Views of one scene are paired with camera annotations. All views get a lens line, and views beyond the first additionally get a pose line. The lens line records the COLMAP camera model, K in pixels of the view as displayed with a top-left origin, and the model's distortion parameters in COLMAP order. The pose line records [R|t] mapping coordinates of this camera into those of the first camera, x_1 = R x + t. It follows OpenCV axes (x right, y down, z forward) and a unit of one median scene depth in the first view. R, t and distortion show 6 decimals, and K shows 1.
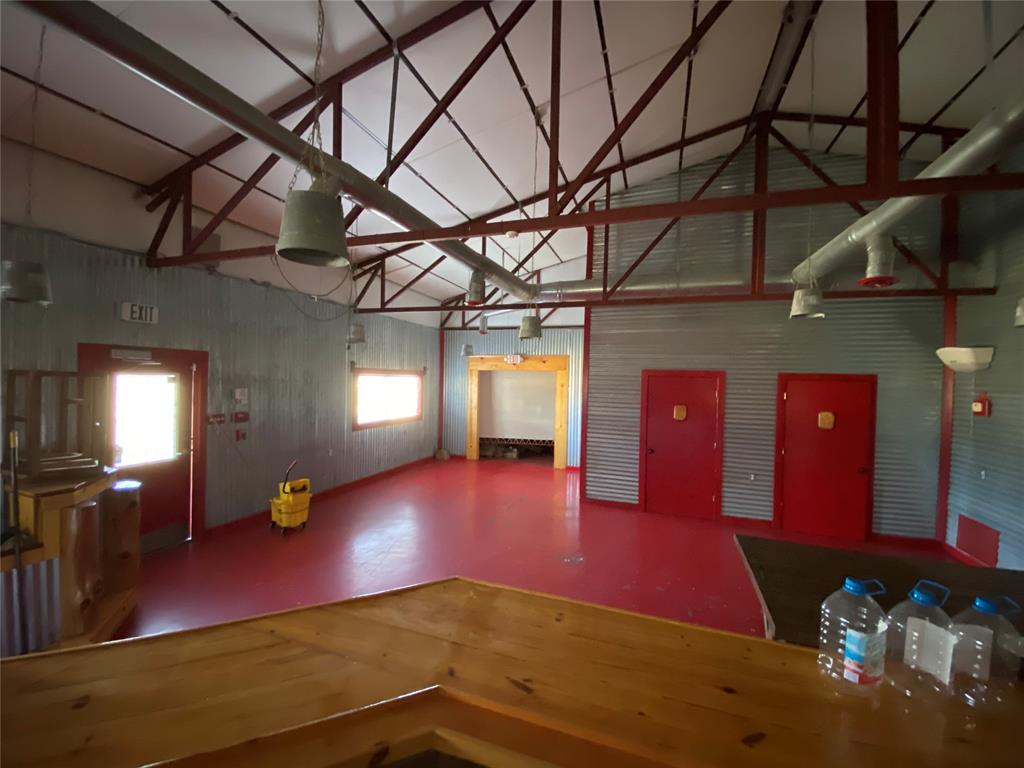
lens RADIAL K [[417.5, 0, 510.8], [0, 417.5, 379.2], [0, 0, 1]] dist [-0.000964, -0.008056]
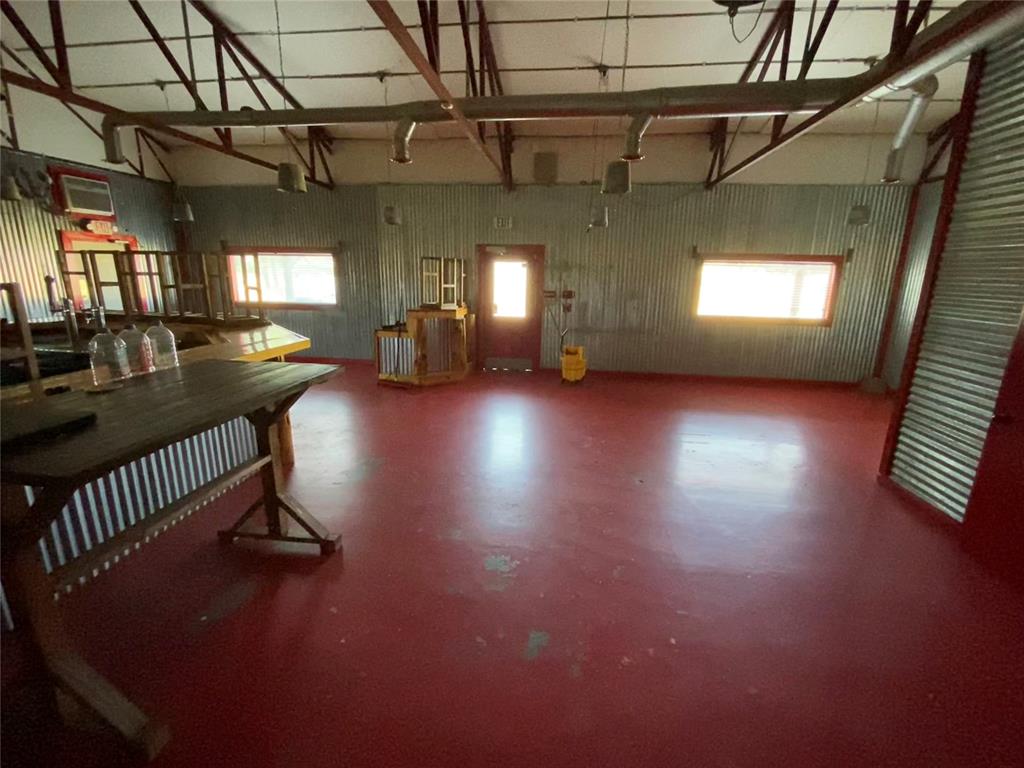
lens RADIAL K [[457.2, 0, 511.2], [0, 457.2, 388.9], [0, 0, 1]] dist [-0.001705, 0.000737]
pose [[0.210817, 0.220055, -0.952435, 0.813149], [-0.017333, 0.975021, 0.221437, 0.067473], [0.977372, -0.030174, 0.209365, 0.527881]]
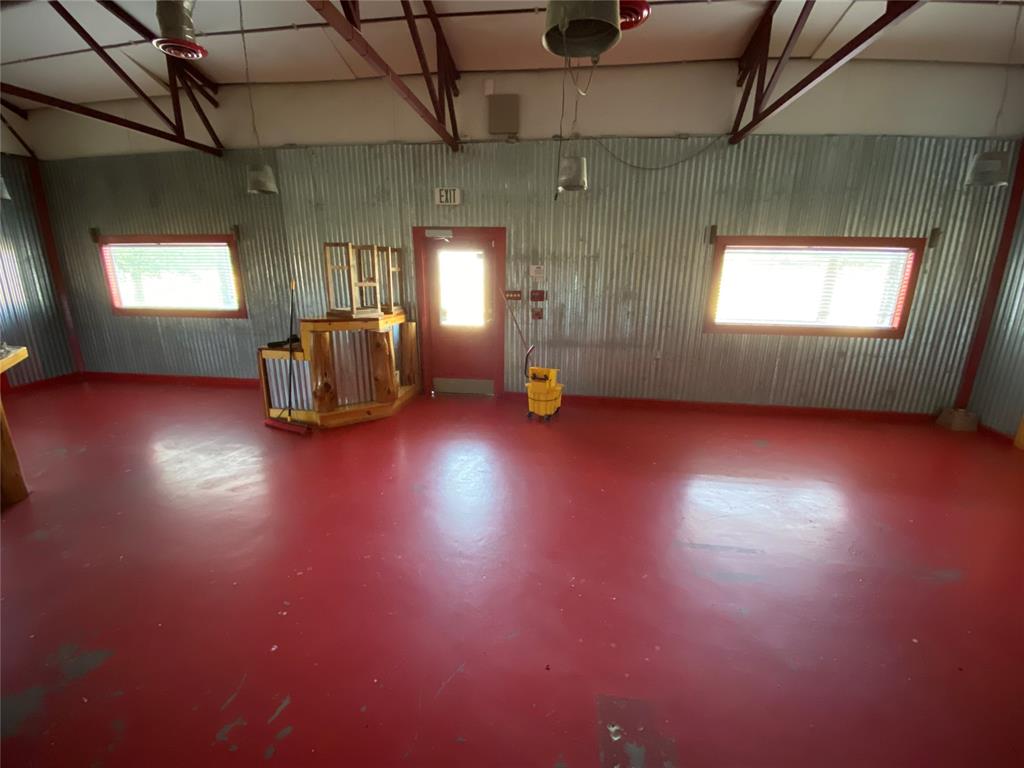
lens RADIAL K [[417.5, 0, 511.8], [0, 417.5, 390.5], [0, 0, 1]] dist [-0.000964, -0.008056]
pose [[0.207927, 0.246494, -0.946577, 0.346599], [-0.010750, 0.968244, 0.249775, 0.066047], [0.978085, -0.041759, 0.203974, 0.760074]]
